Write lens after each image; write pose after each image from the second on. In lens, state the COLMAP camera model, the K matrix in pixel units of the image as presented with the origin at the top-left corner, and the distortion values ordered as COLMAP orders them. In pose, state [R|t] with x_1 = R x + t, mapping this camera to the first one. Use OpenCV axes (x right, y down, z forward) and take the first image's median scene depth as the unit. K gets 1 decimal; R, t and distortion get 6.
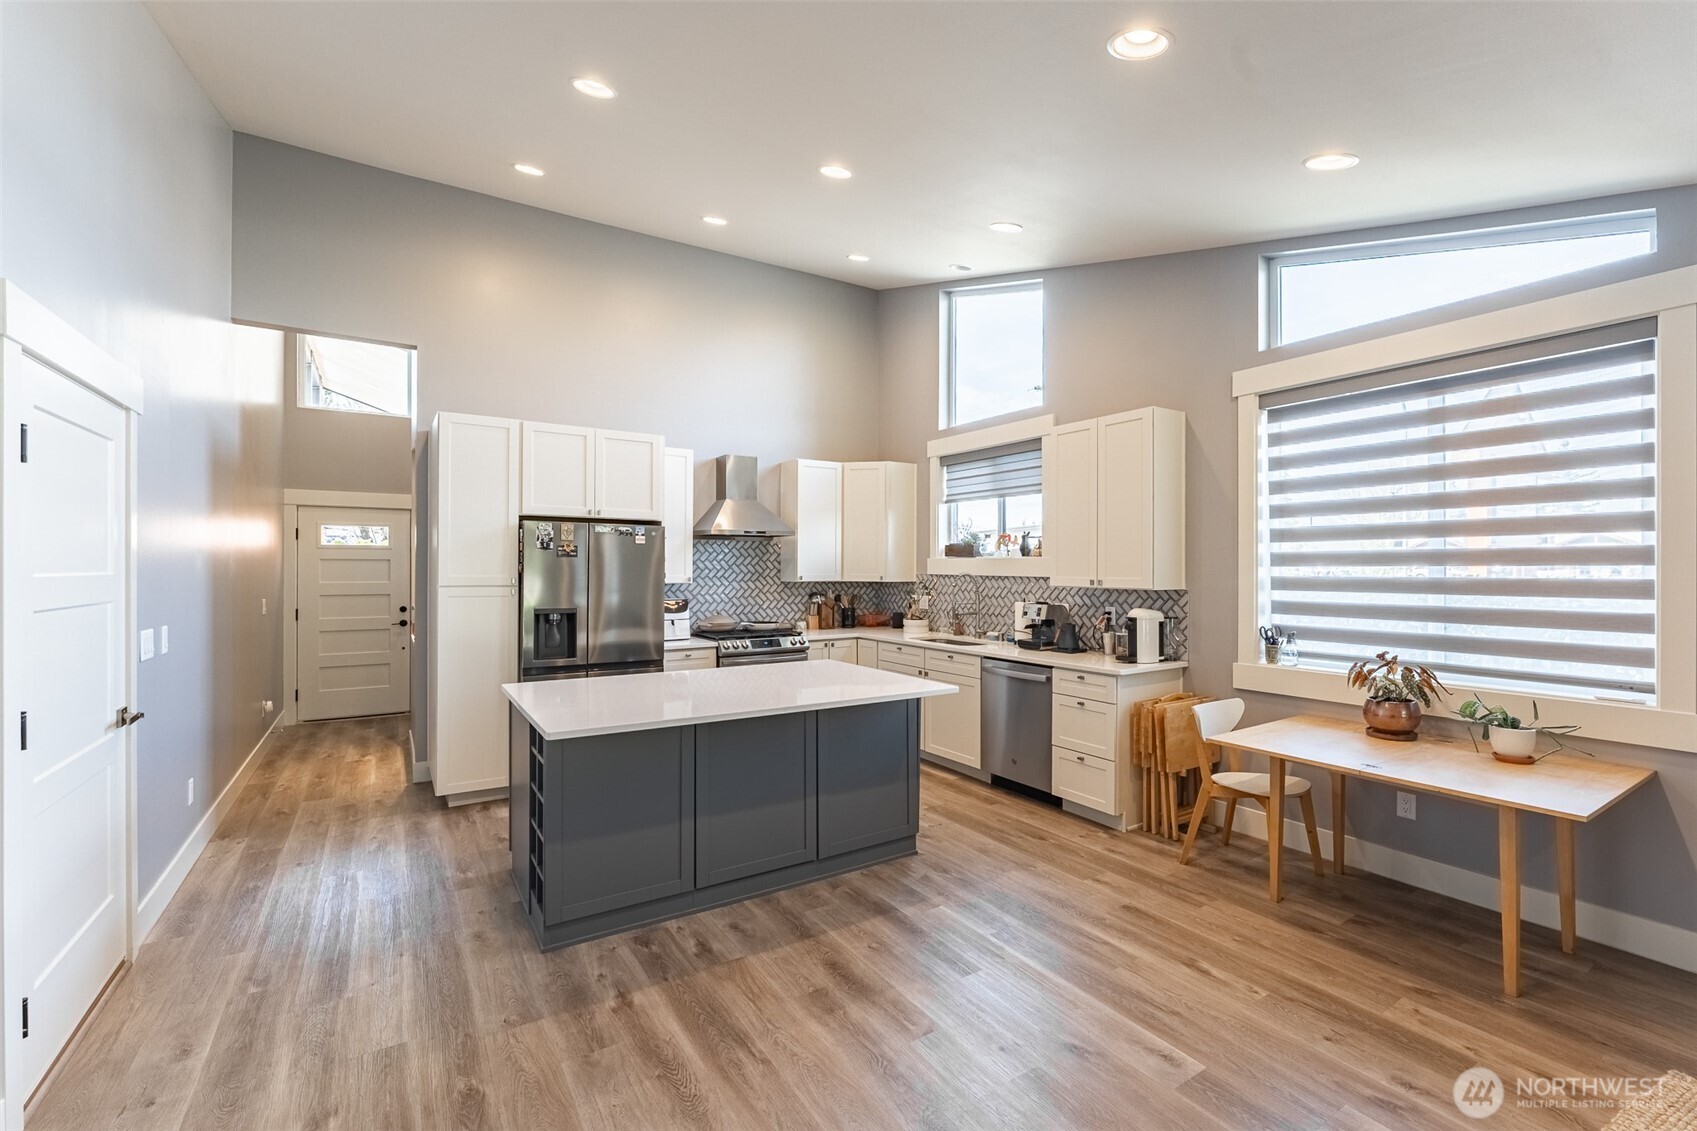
lens RADIAL K [[721.3, 0, 864.6], [0, 721.3, 563.4], [0, 0, 1]] dist [0.000978, 0.000034]
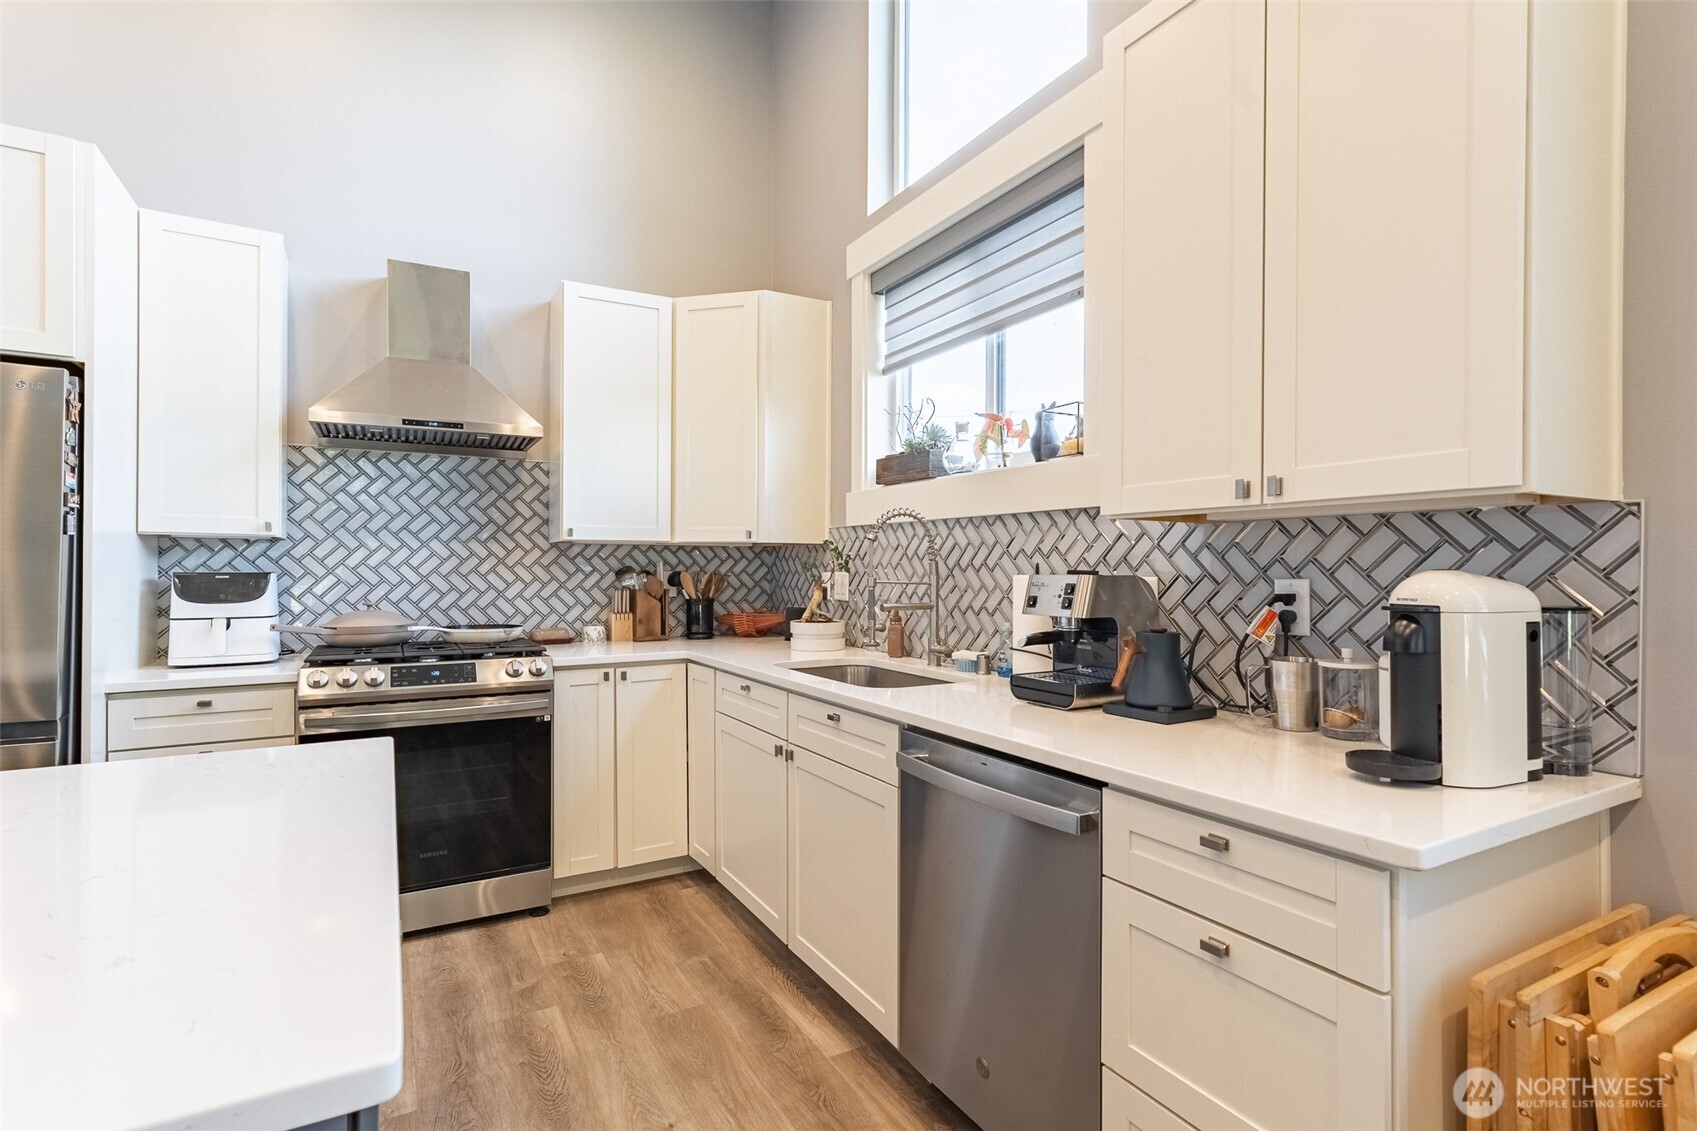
lens RADIAL K [[839.9, 0, 834.4], [0, 839.9, 568.1], [0, 0, 1]] dist [0.004260, 0.000569]
pose [[0.996730, -0.002297, -0.080767, 0.138487], [0.002897, 0.999969, 0.007306, 0.043107], [0.080747, -0.007516, 0.996706, 0.504491]]
